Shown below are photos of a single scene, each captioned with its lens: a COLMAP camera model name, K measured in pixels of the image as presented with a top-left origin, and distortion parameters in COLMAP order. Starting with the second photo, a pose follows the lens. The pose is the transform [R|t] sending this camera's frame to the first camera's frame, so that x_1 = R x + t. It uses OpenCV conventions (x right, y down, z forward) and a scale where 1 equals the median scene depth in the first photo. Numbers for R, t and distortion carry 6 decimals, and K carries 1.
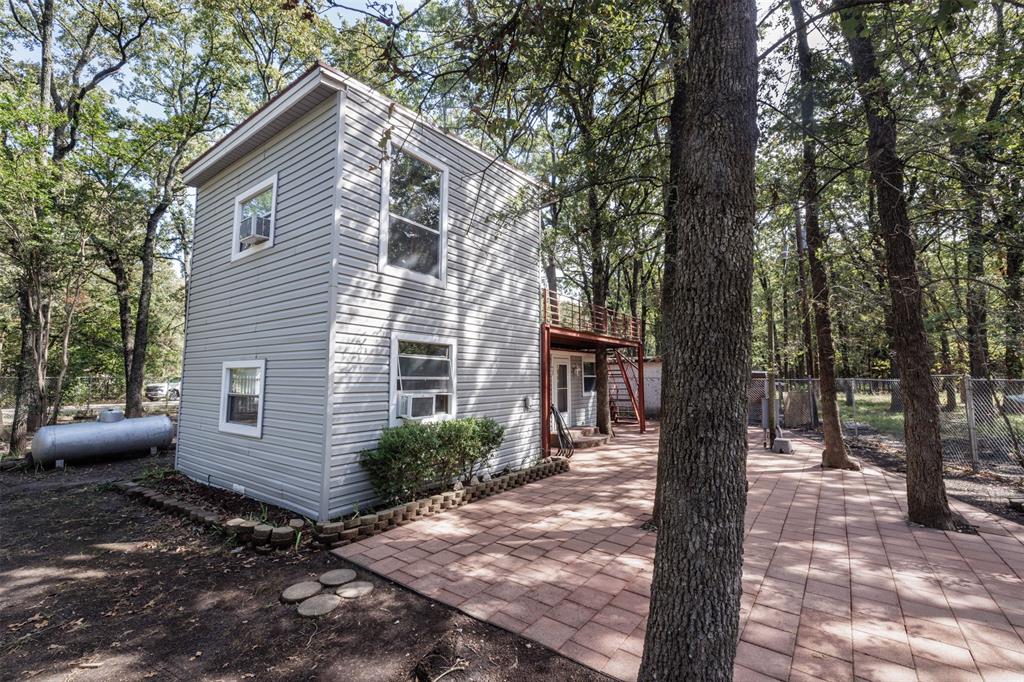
lens RADIAL K [[430.0, 0, 515.4], [0, 430.0, 338.0], [0, 0, 1]] dist [-0.000238, 0.000172]
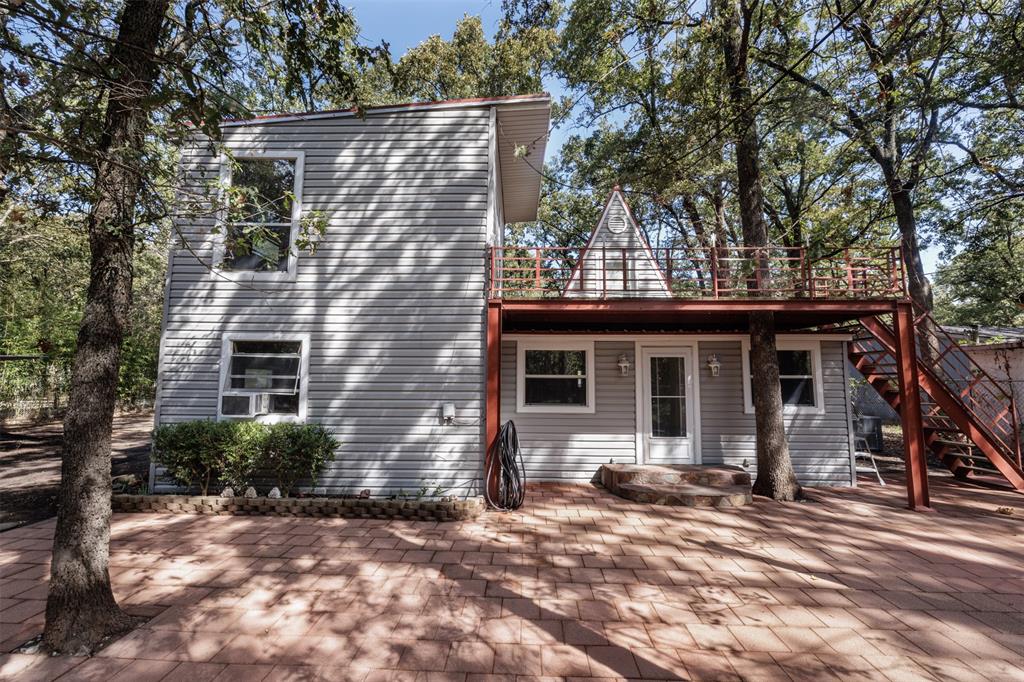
lens RADIAL K [[430.0, 0, 507.7], [0, 430.0, 339.4], [0, 0, 1]] dist [-0.000238, 0.000172]
pose [[0.560630, -0.074497, -0.824709, 0.861896], [0.069847, 0.996650, -0.042547, 0.083626], [0.825115, -0.033751, 0.563955, 0.856287]]
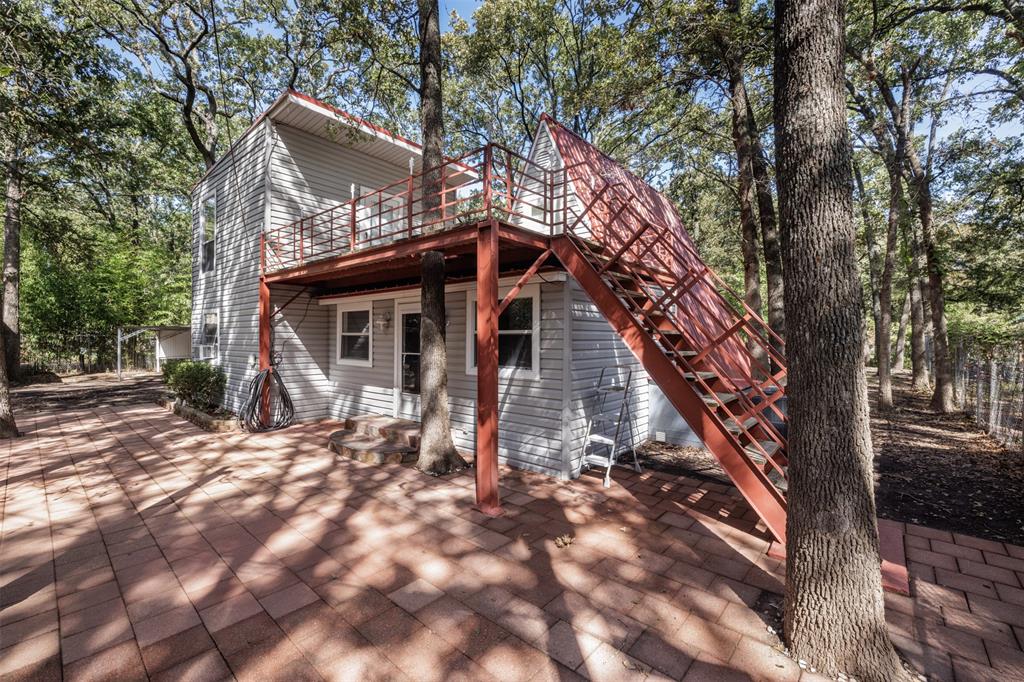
lens RADIAL K [[430.0, 0, 509.6], [0, 430.0, 340.9], [0, 0, 1]] dist [-0.000238, 0.000172]
pose [[-0.093926, 0.009799, -0.995531, 1.210307], [0.089785, 0.995960, 0.001332, 0.196438], [0.991522, -0.089258, -0.094426, 2.112911]]
